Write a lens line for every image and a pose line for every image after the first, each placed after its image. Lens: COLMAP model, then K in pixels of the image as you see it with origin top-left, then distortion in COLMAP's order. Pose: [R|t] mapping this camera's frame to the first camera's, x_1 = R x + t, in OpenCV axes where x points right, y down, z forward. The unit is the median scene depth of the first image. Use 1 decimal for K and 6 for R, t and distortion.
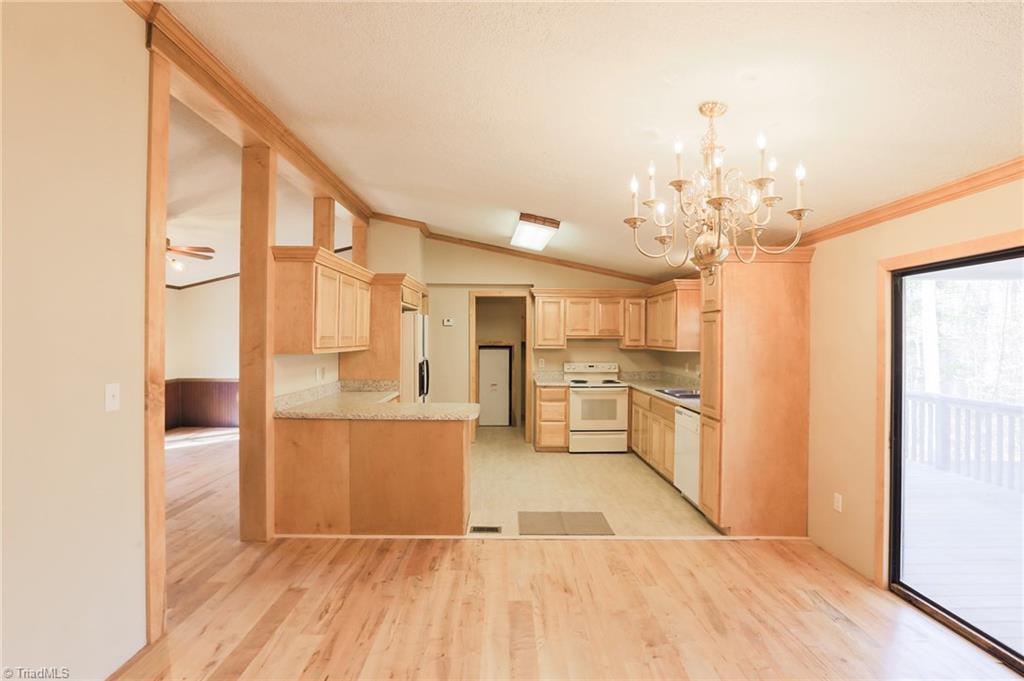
lens RADIAL K [[505.6, 0, 527.0], [0, 505.6, 336.2], [0, 0, 1]] dist [-0.049112, 0.015048]
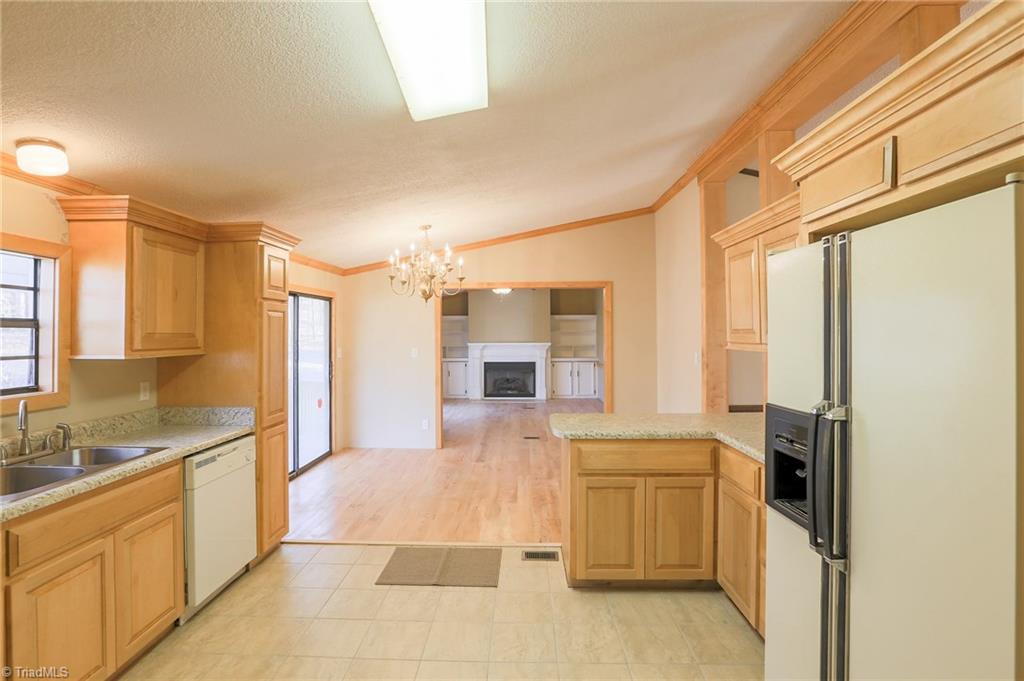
lens RADIAL K [[505.6, 0, 507.0], [0, 505.6, 324.7], [0, 0, 1]] dist [-0.049112, 0.015048]
pose [[-0.996460, -0.000811, 0.084067, -0.058204], [-0.002378, 0.999825, -0.018531, 0.005208], [-0.084037, -0.018665, -0.996288, 1.098474]]
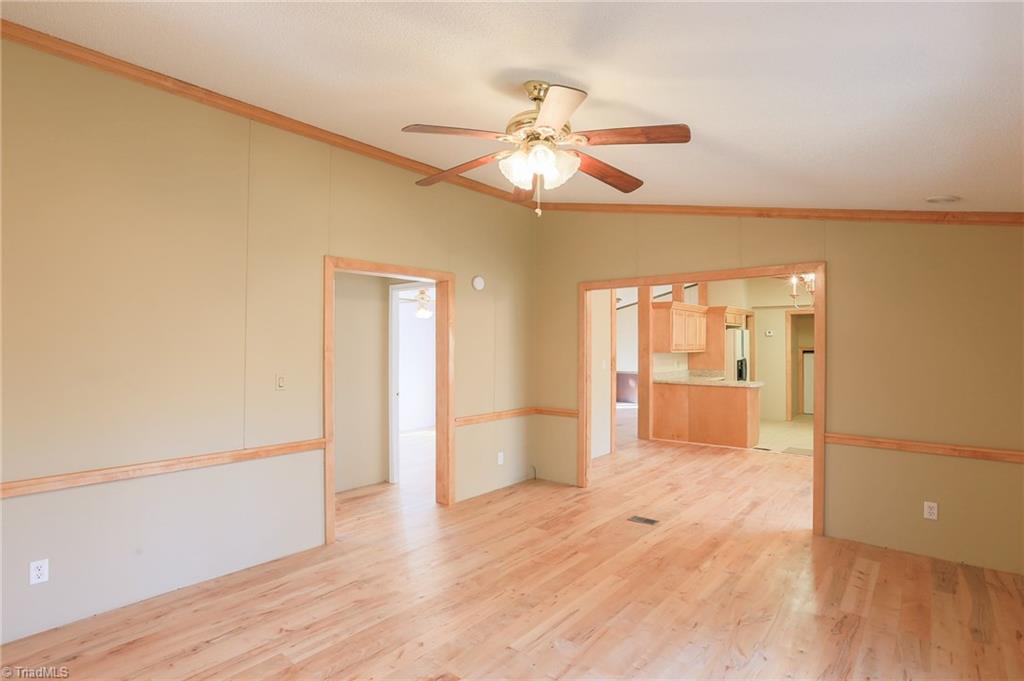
lens RADIAL K [[505.6, 0, 499.6], [0, 505.6, 346.1], [0, 0, 1]] dist [-0.049112, 0.015048]
pose [[0.706337, -0.008727, -0.707822, 0.327749], [0.010150, 0.999946, -0.002201, 0.003178], [0.707803, -0.005630, 0.706387, -0.582757]]
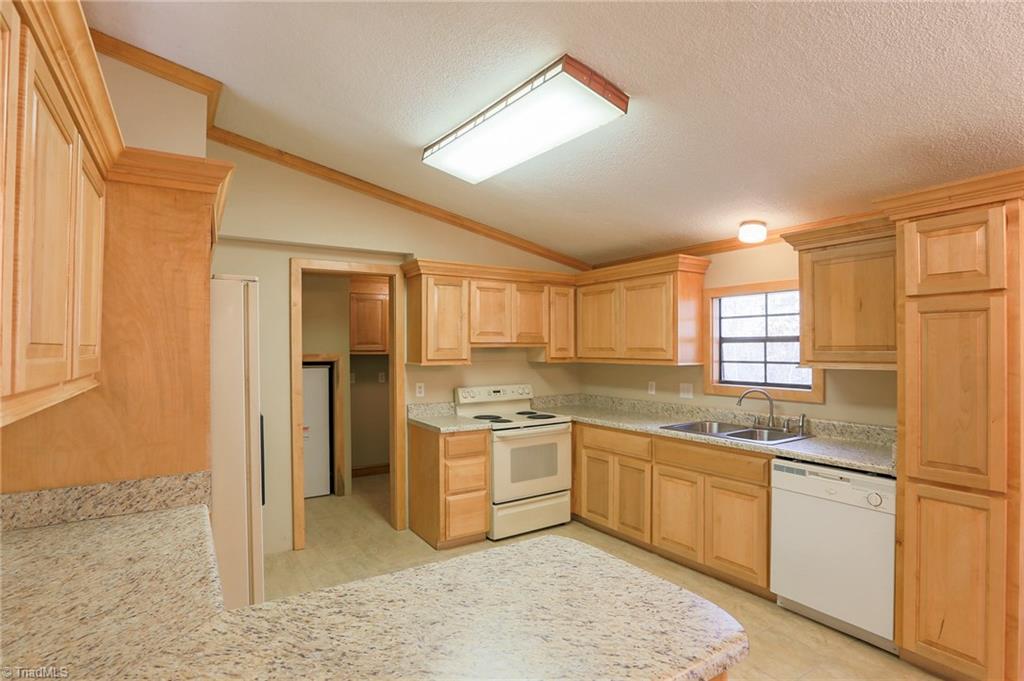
lens RADIAL K [[505.6, 0, 506.0], [0, 505.6, 344.1], [0, 0, 1]] dist [-0.049112, 0.015048]
pose [[0.866323, -0.004662, 0.499463, -0.195520], [0.007957, 0.999958, -0.004469, 0.003396], [-0.499421, 0.007845, 0.866324, 0.481470]]
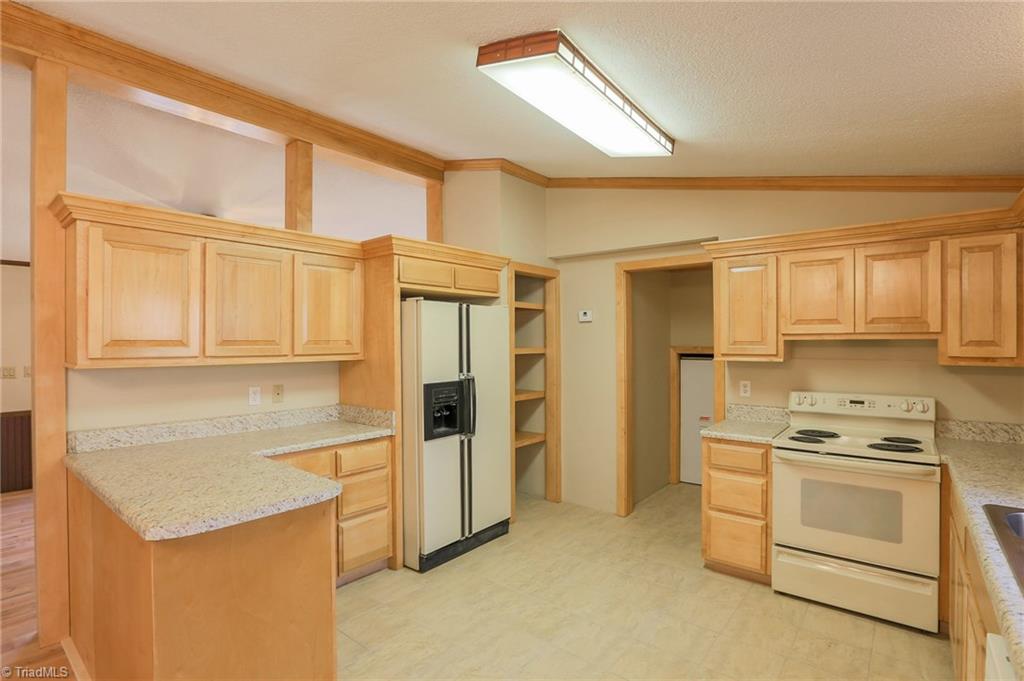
lens RADIAL K [[505.6, 0, 502.5], [0, 505.6, 346.0], [0, 0, 1]] dist [-0.049112, 0.015048]
pose [[0.740440, -0.002948, -0.672116, 0.205576], [0.009712, 0.999933, 0.006313, 0.004599], [0.672052, -0.011201, 0.740419, 0.505487]]
